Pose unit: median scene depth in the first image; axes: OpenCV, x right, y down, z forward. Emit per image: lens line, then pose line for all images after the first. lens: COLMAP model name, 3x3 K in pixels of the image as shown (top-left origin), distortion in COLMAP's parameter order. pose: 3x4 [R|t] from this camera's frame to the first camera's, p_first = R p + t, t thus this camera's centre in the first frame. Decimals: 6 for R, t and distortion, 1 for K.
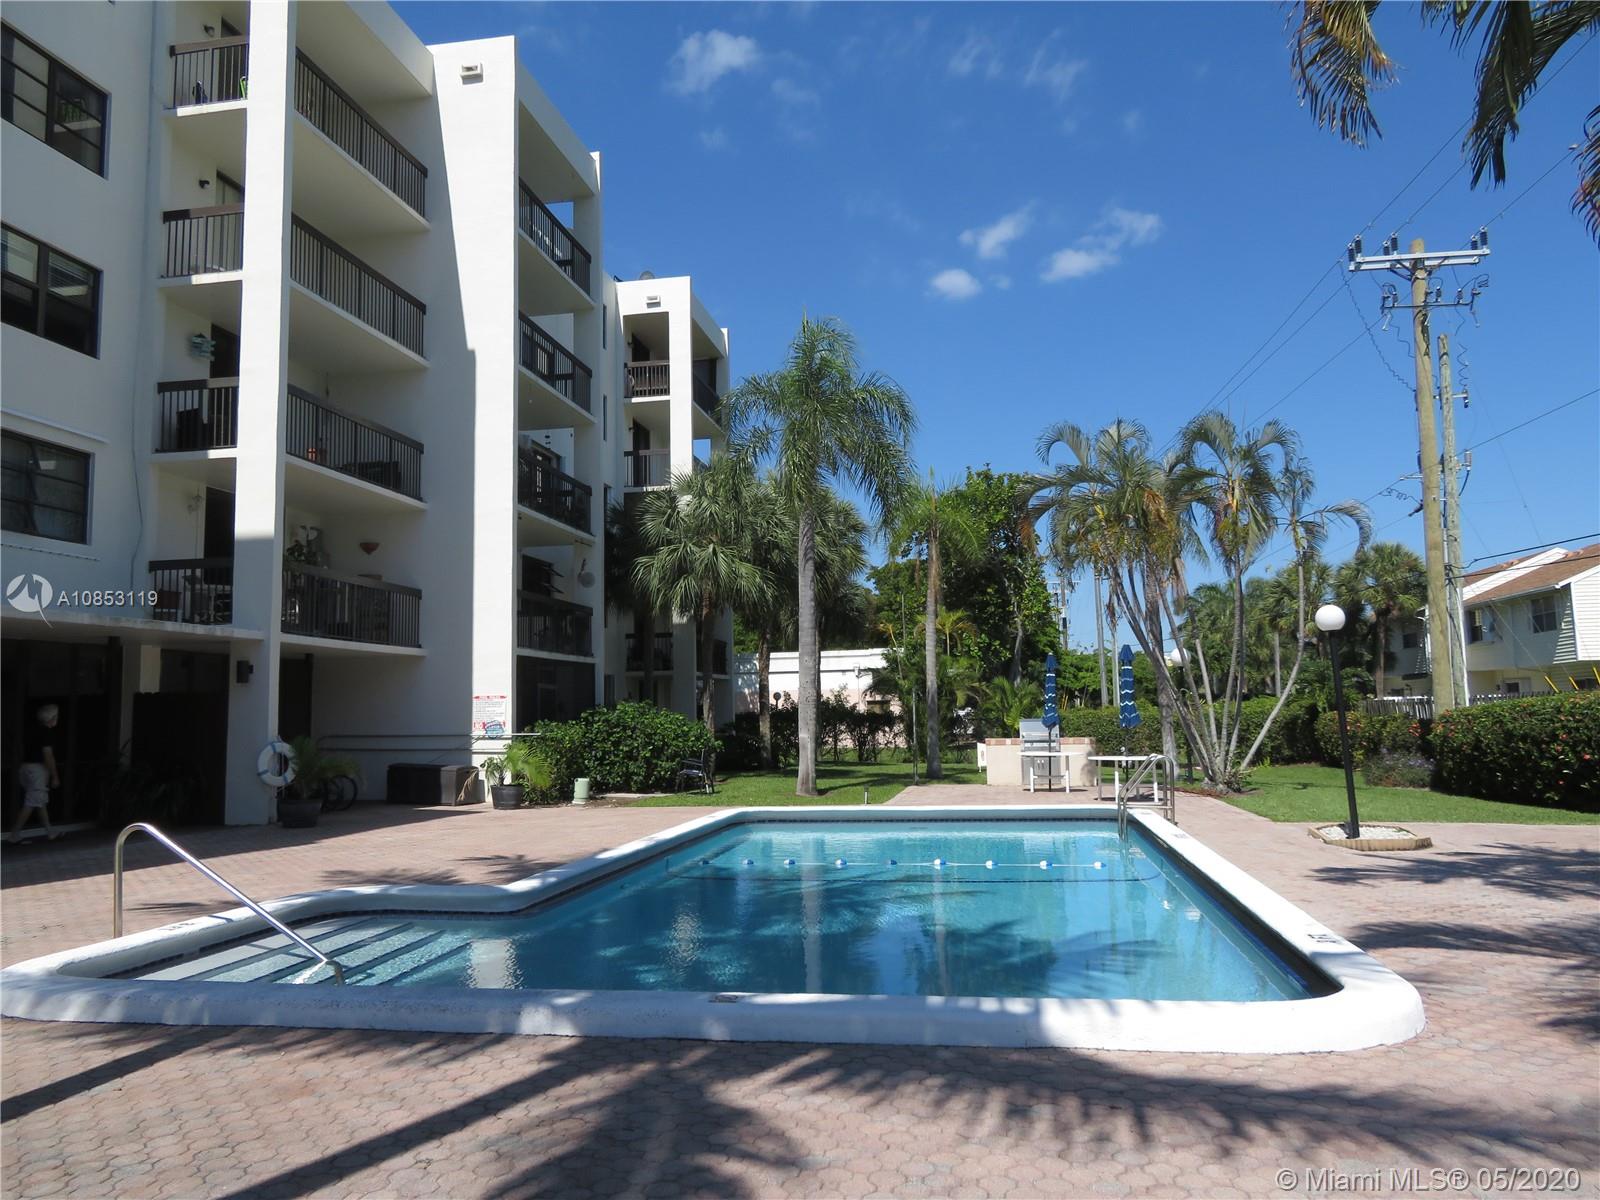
lens RADIAL K [[1142.9, 0, 800.0], [0, 1142.9, 600.0], [0, 0, 1]] dist [-0.007764, 0.000983]
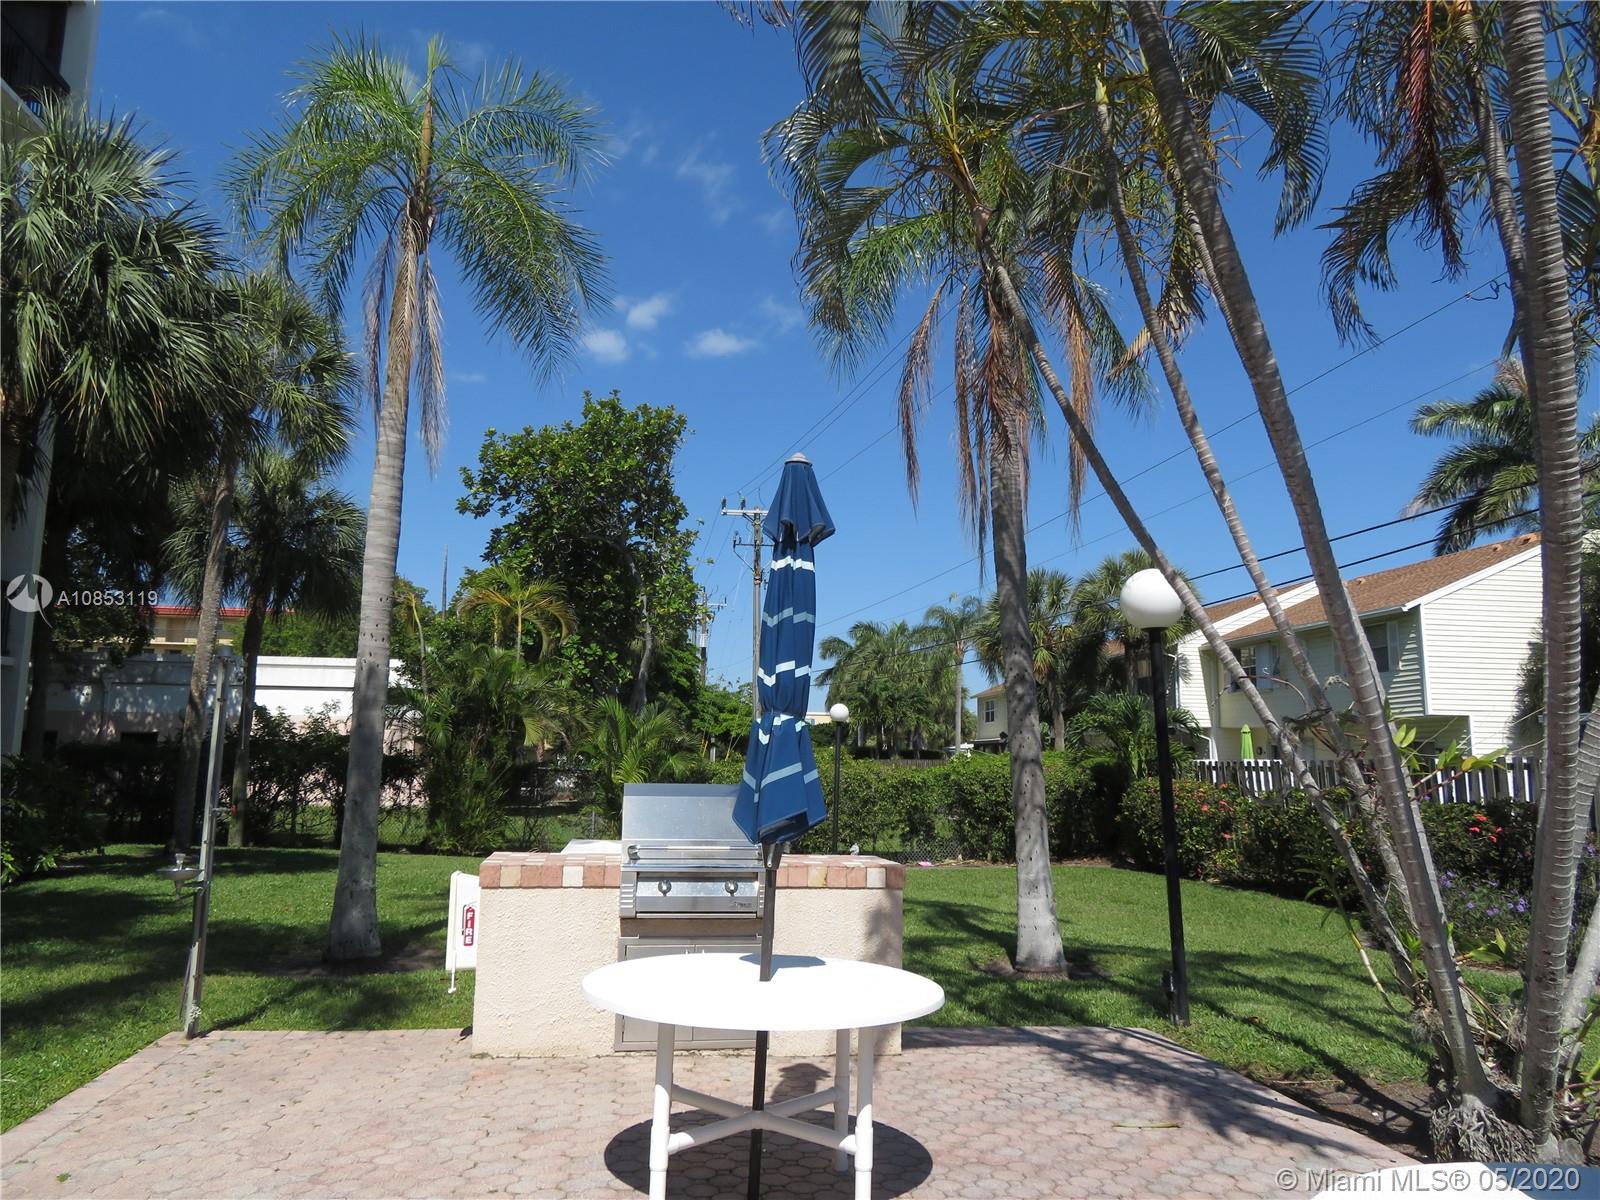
lens RADIAL K [[1142.9, 0, 800.0], [0, 1142.9, 600.0], [0, 0, 1]] dist [-0.007764, 0.000983]
pose [[0.947175, 0.077266, 0.311272, 0.065865], [-0.063960, 0.996558, -0.052747, 0.032984], [-0.314276, 0.030052, 0.948856, 0.333424]]
